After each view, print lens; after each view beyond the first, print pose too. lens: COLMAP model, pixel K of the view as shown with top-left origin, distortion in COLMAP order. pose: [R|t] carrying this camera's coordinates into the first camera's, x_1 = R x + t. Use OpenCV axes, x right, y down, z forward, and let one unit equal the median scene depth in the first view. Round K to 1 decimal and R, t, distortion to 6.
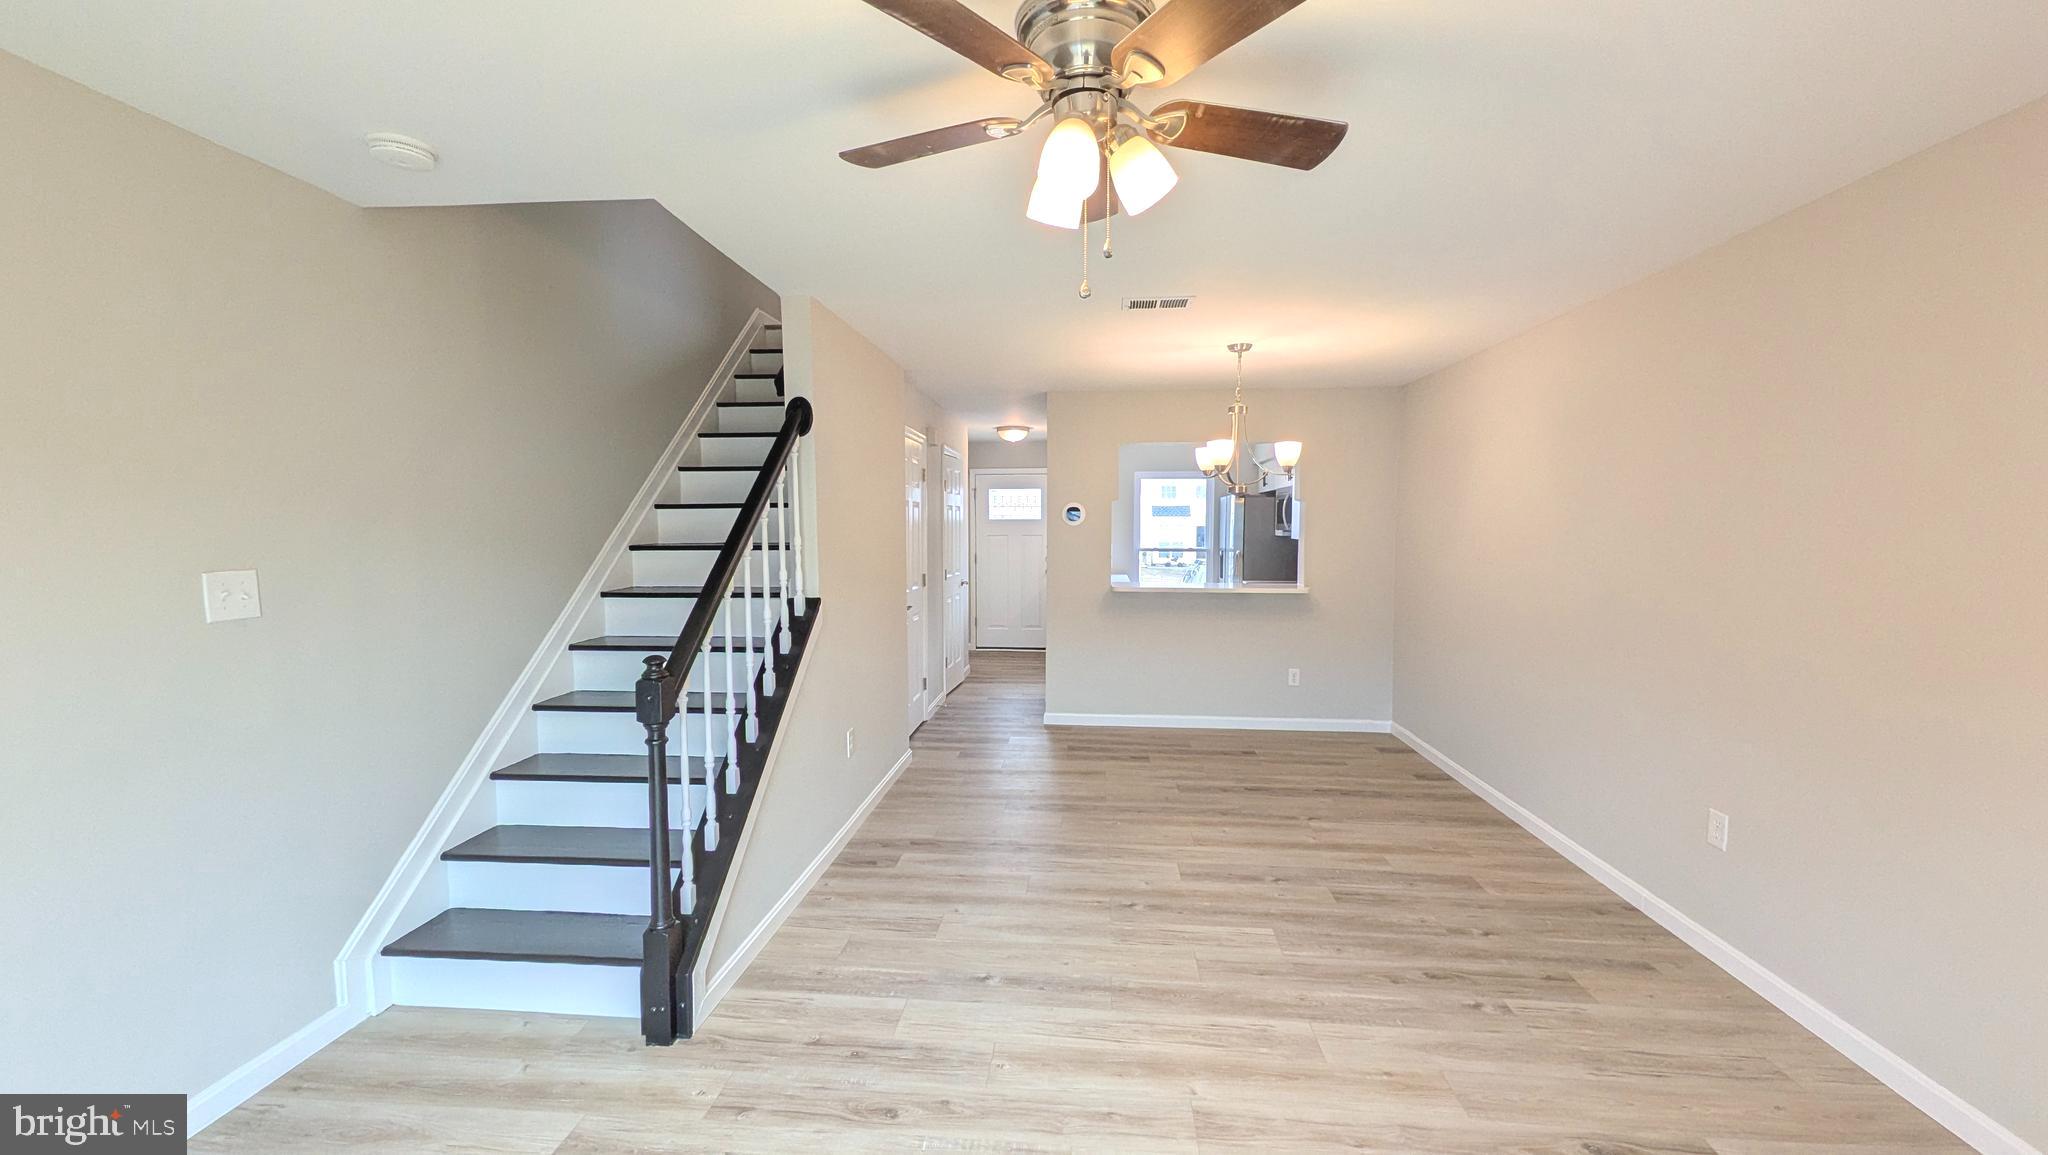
lens RADIAL K [[800.3, 0, 1026.0], [0, 800.3, 570.5], [0, 0, 1]] dist [0.006730, -0.000125]
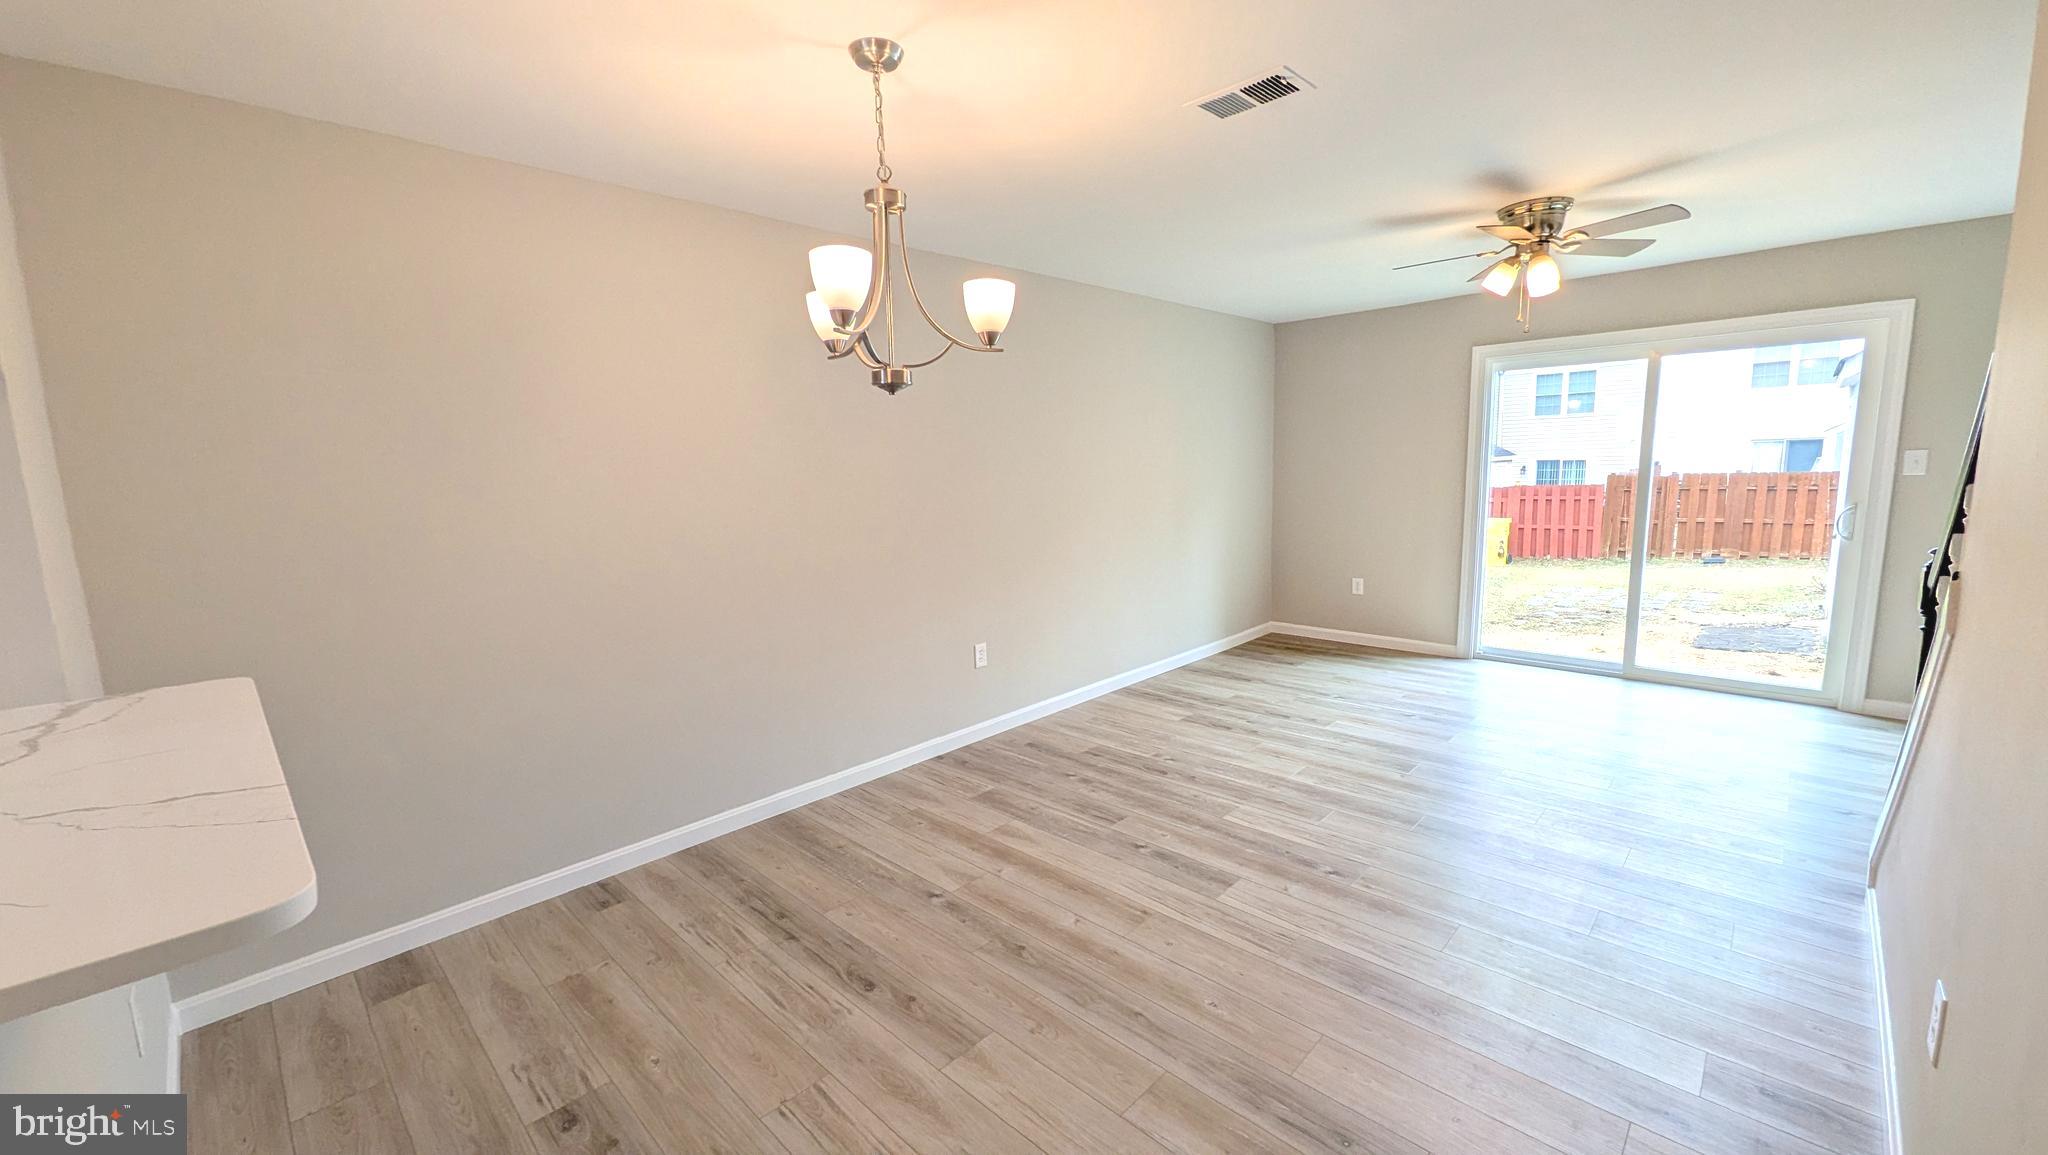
lens RADIAL K [[800.3, 0, 1030.0], [0, 800.3, 574.7], [0, 0, 1]] dist [0.006730, -0.000125]
pose [[-0.780926, -0.065515, 0.621178, -0.142764], [0.063626, 0.980968, 0.183449, -0.096162], [-0.621375, 0.182783, -0.761895, 1.888078]]
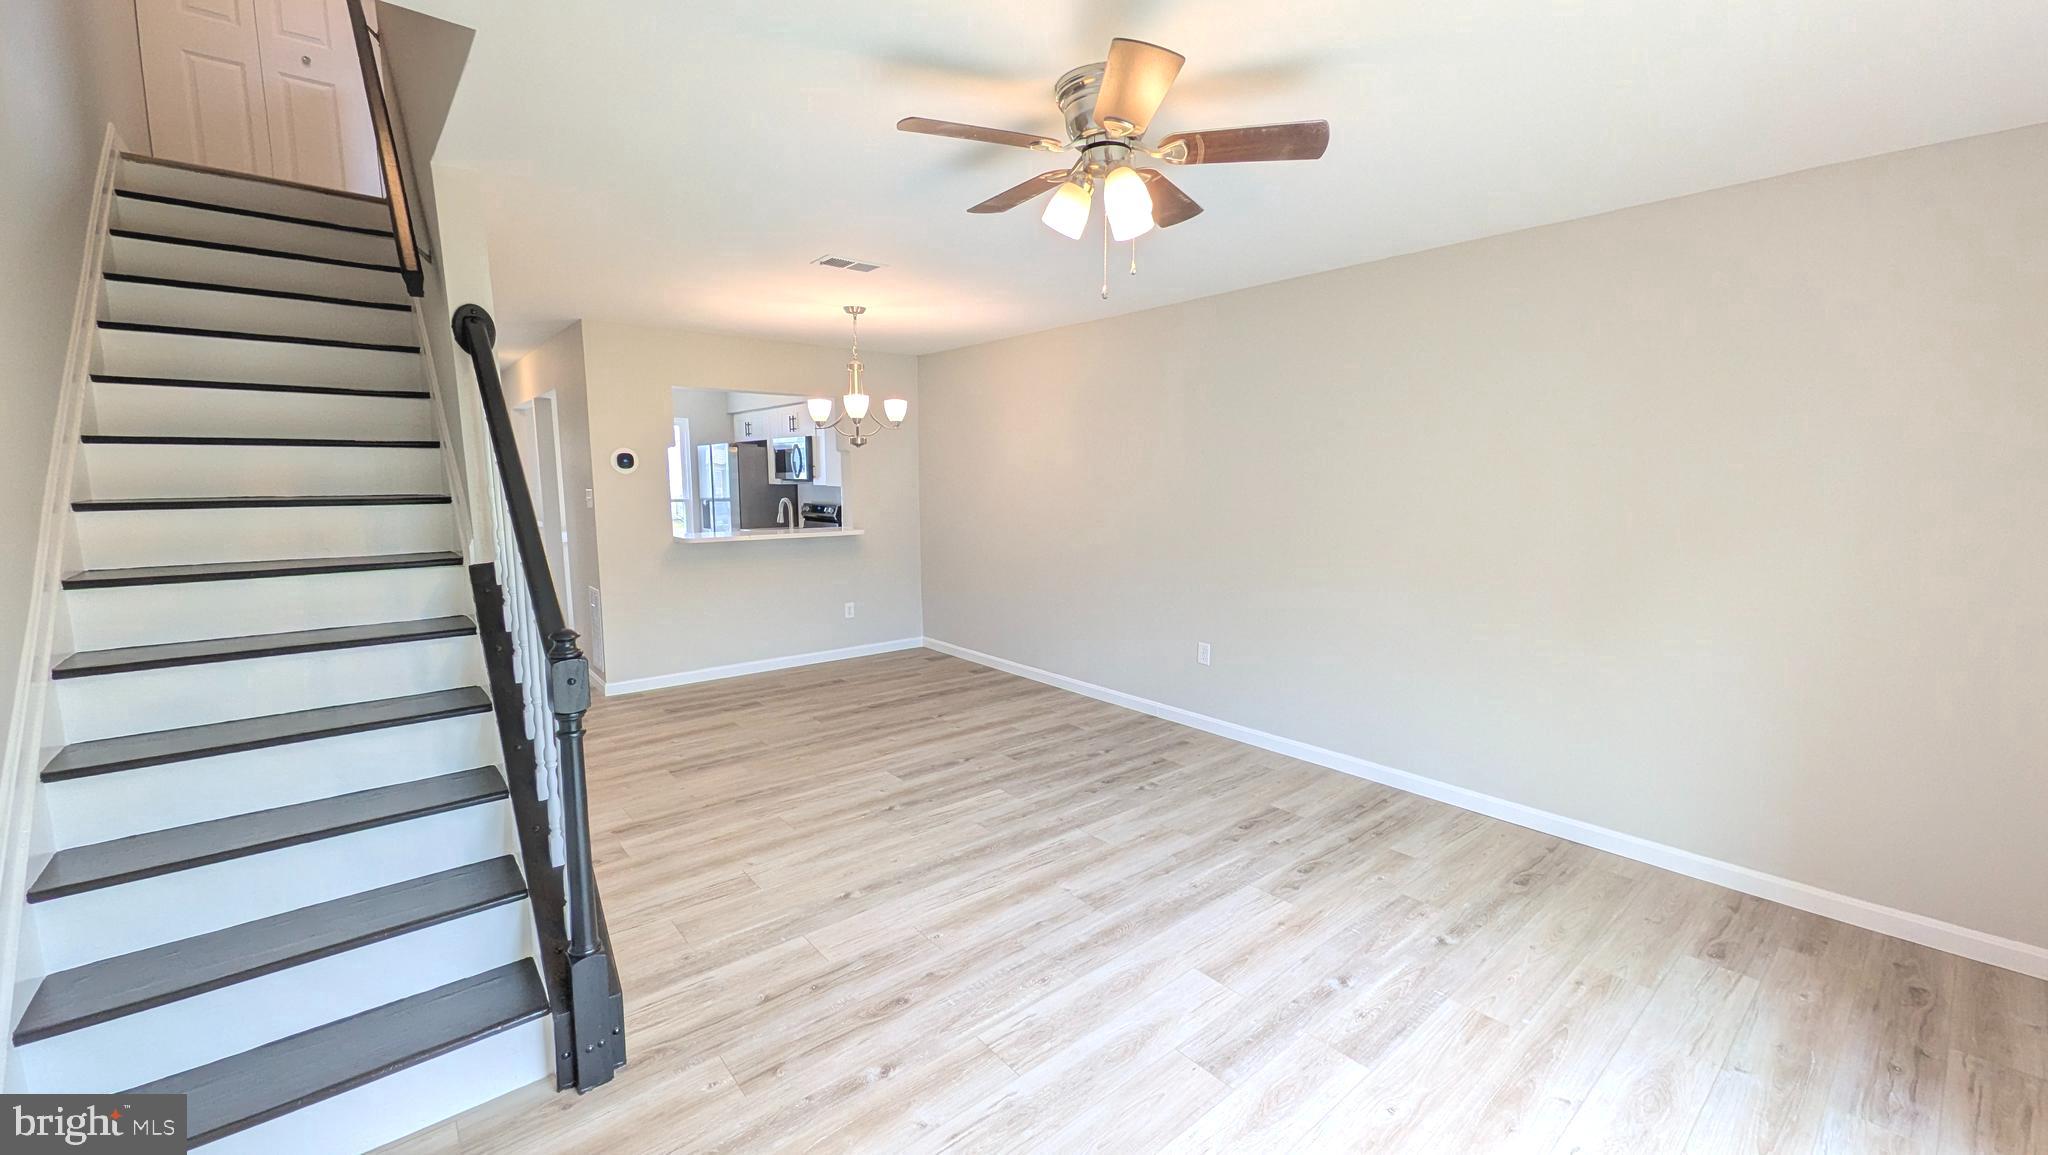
lens RADIAL K [[800.3, 0, 1030.5], [0, 800.3, 570.4], [0, 0, 1]] dist [0.006730, -0.000125]
pose [[0.703487, -0.083116, 0.705831, -0.519887], [0.039270, 0.996167, 0.078164, 0.000021], [-0.709622, -0.027269, 0.704054, 0.069755]]
